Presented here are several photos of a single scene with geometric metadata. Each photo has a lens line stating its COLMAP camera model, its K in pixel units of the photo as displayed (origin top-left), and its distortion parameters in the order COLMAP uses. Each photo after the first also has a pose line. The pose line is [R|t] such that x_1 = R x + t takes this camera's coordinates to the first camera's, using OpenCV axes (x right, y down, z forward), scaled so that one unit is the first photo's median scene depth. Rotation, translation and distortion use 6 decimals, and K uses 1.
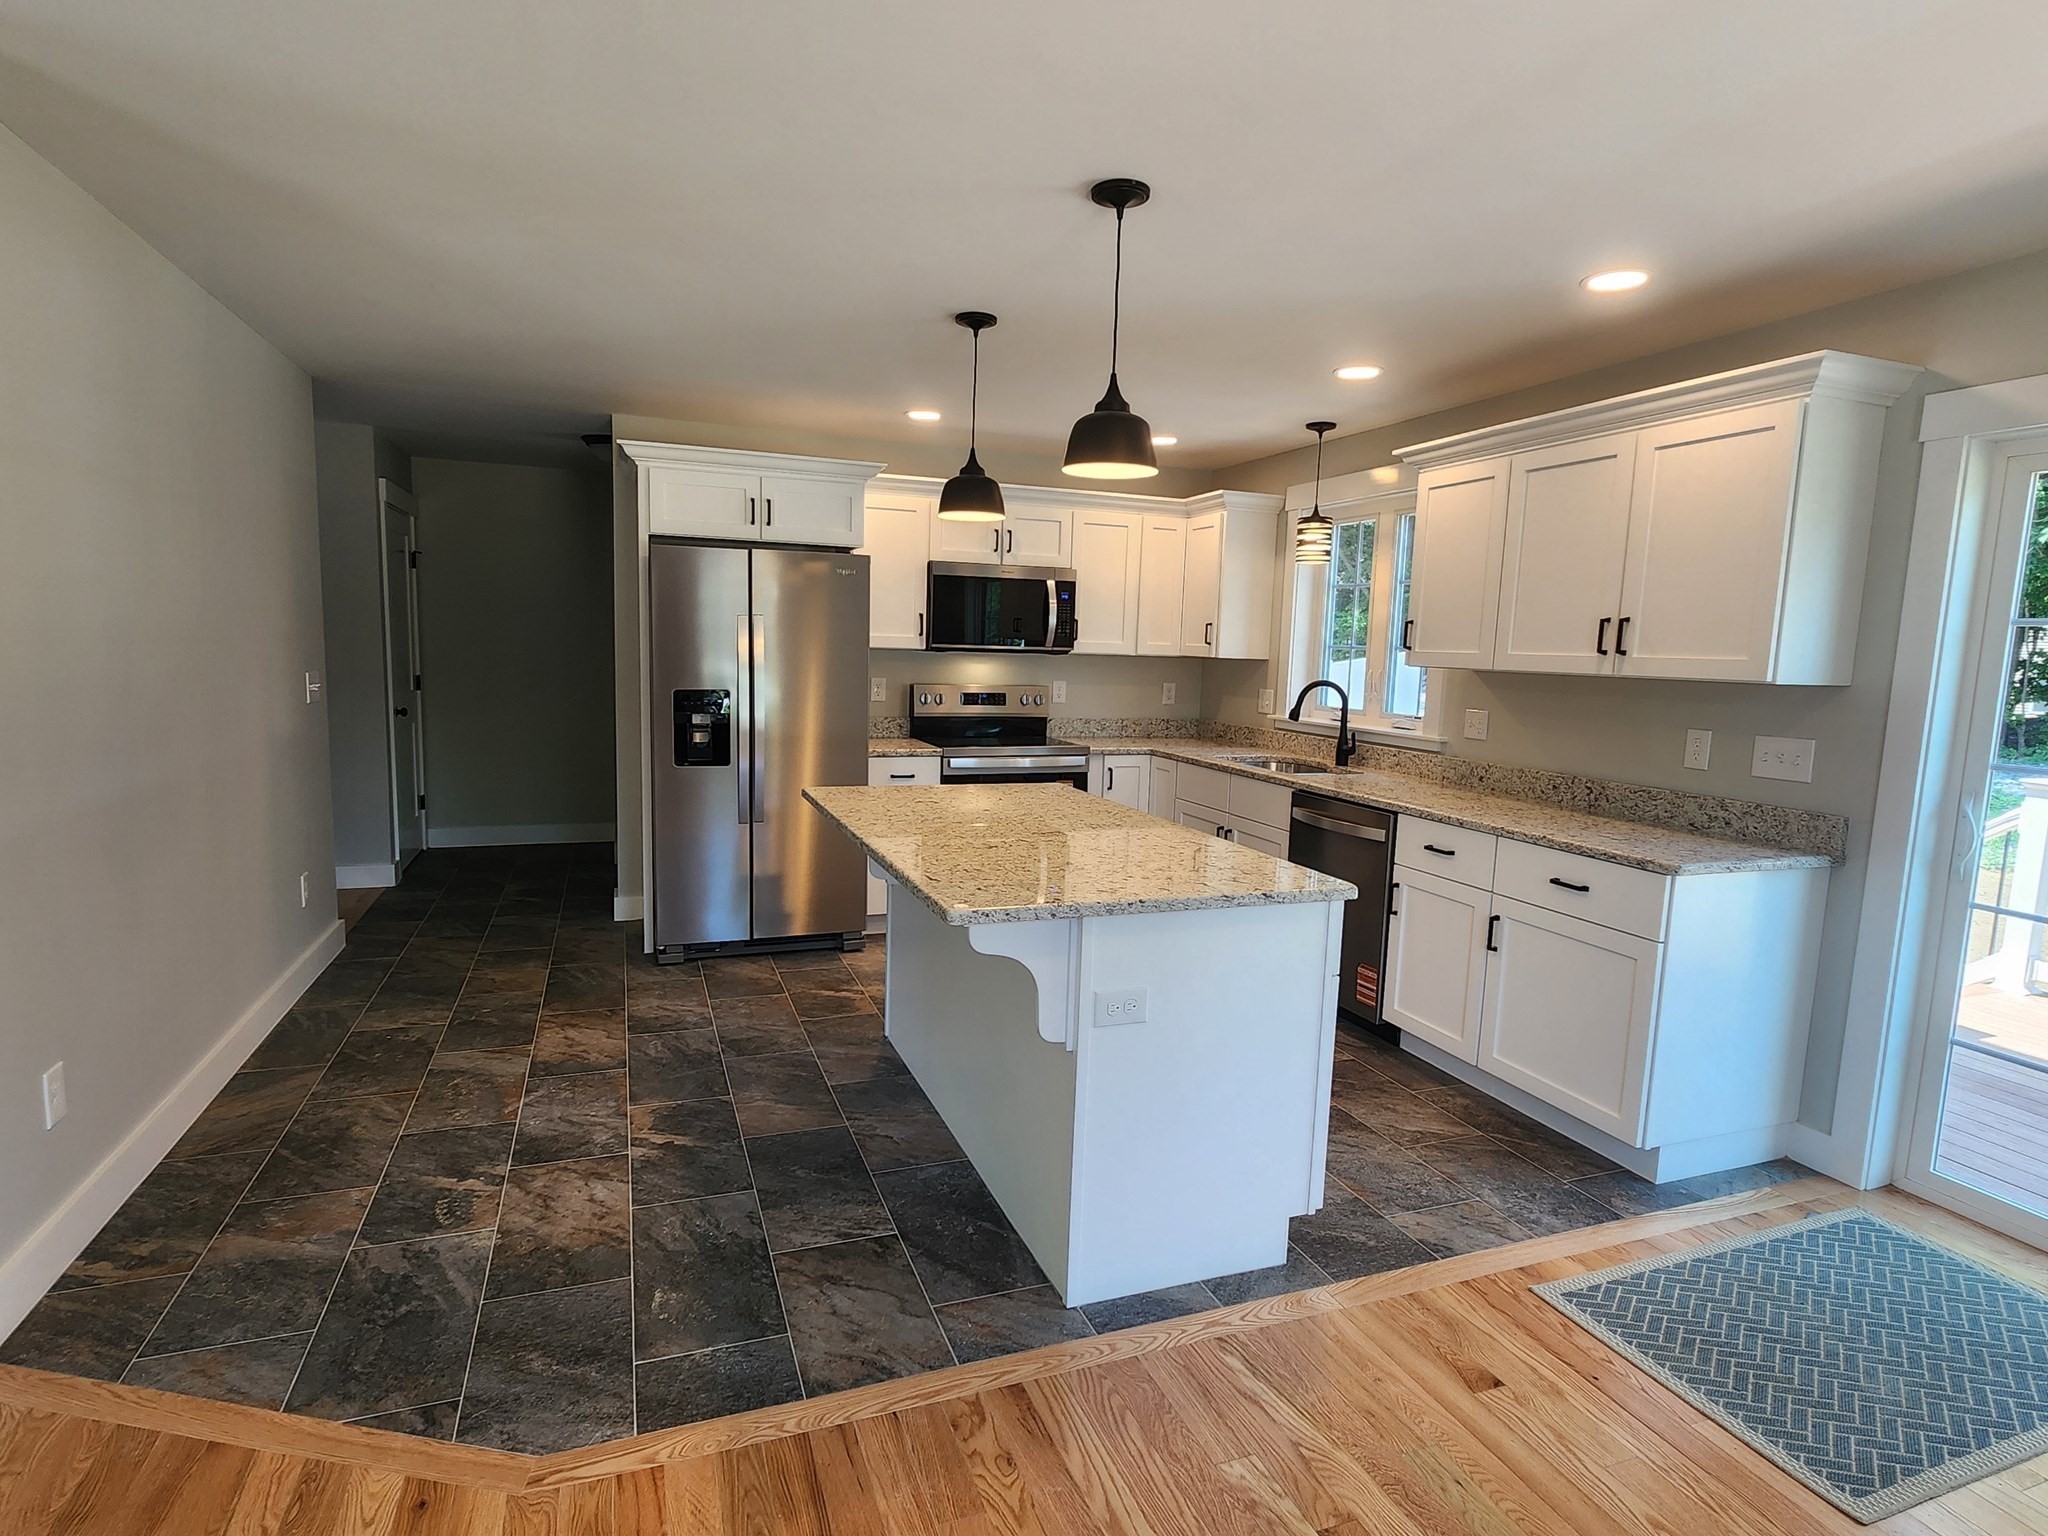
lens RADIAL K [[1047.0, 0, 1025.5], [0, 1047.0, 776.7], [0, 0, 1]] dist [-0.001337, 0.000968]
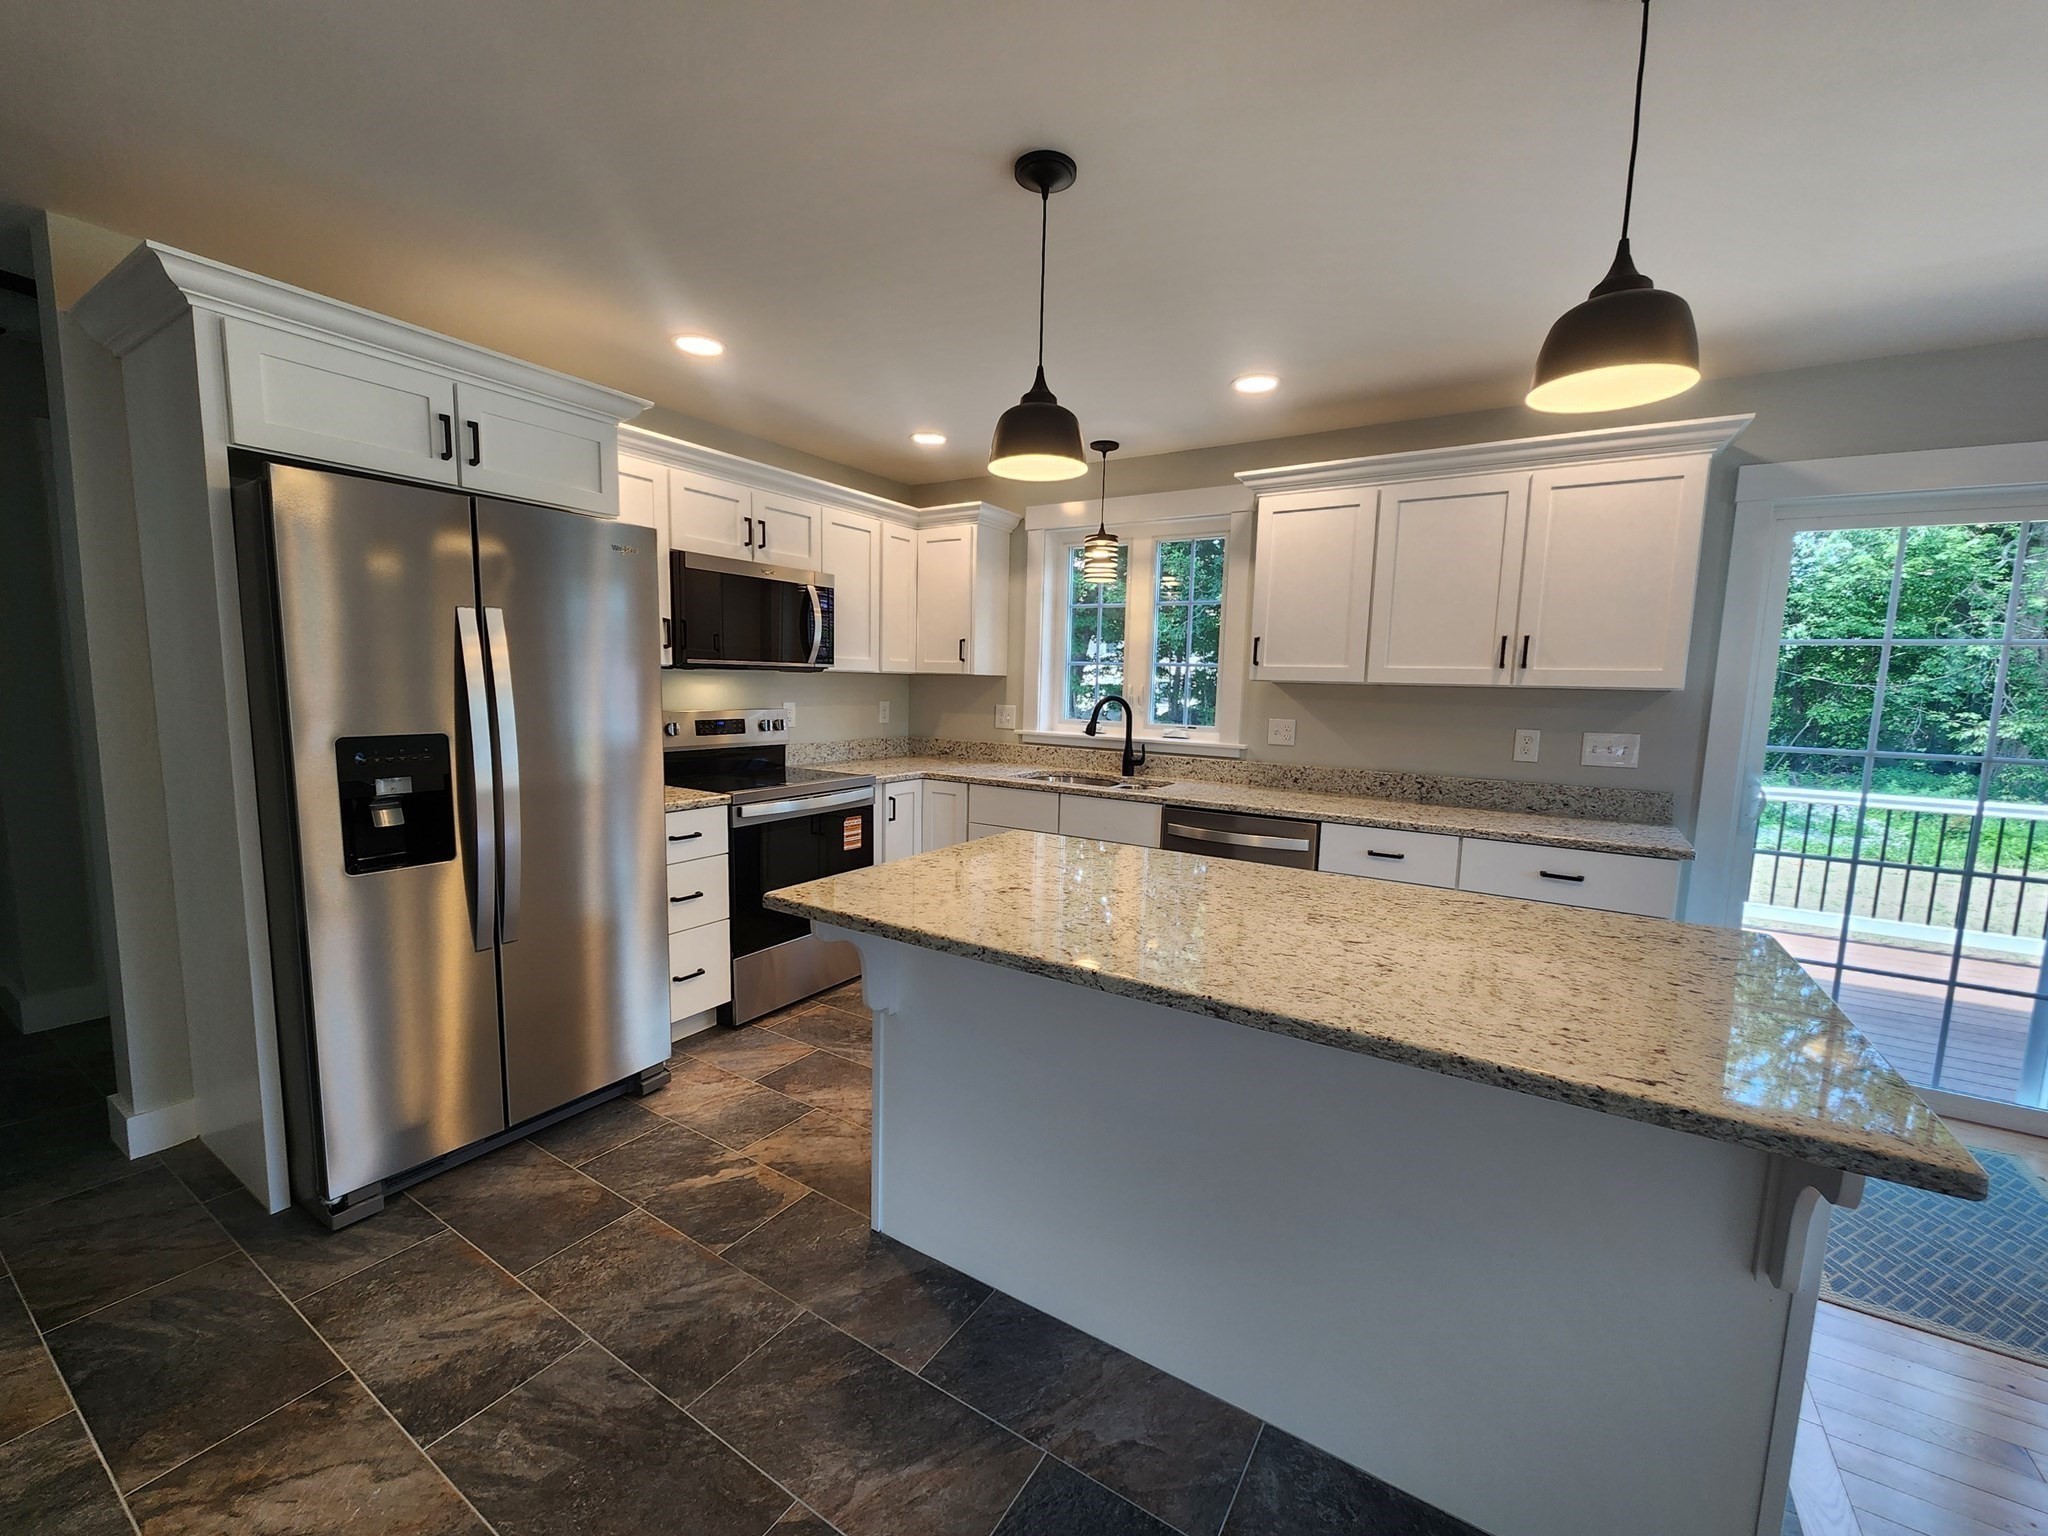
lens RADIAL K [[818.5, 0, 1003.5], [0, 818.5, 776.8], [0, 0, 1]] dist [0.001052, 0.000264]
pose [[0.804293, -0.080368, 0.588773, -0.317351], [0.074966, 0.996619, 0.033632, -0.052273], [-0.589485, 0.017088, 0.807598, 0.458401]]
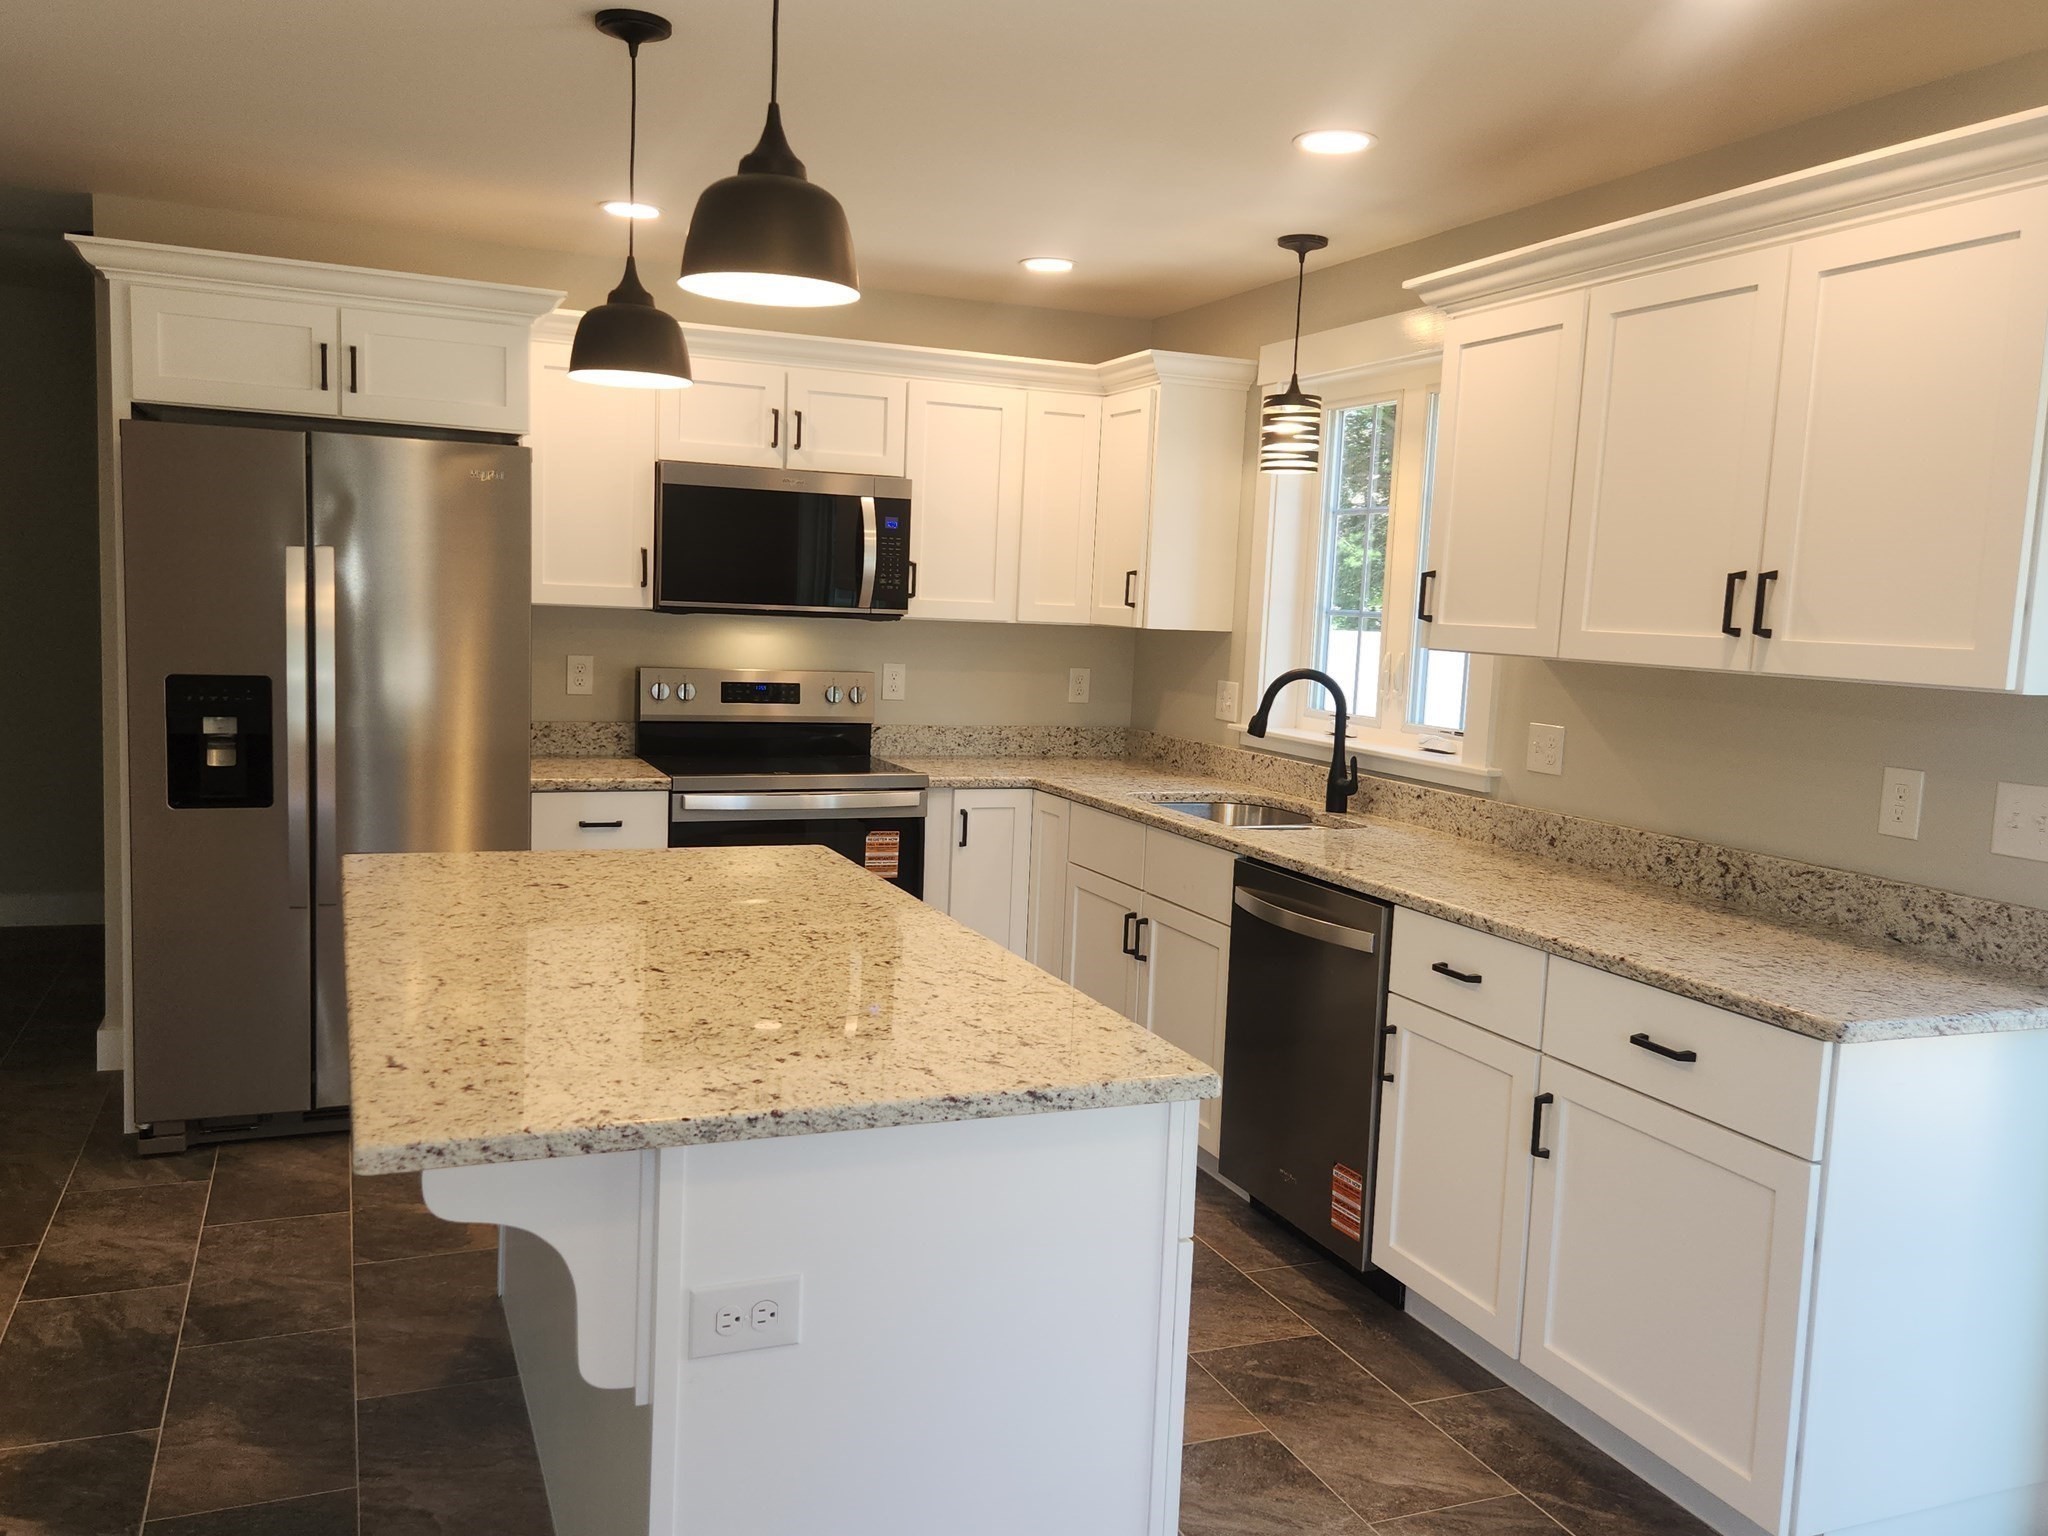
lens RADIAL K [[1603.2, 0, 1024.0], [0, 1603.2, 768.0], [0, 0, 1]] dist [0.071490, -0.061366]
pose [[0.999430, 0.007981, 0.032795, 0.105040], [-0.007362, 0.999794, -0.018936, -0.019175], [-0.032940, 0.018684, 0.999283, 0.100948]]
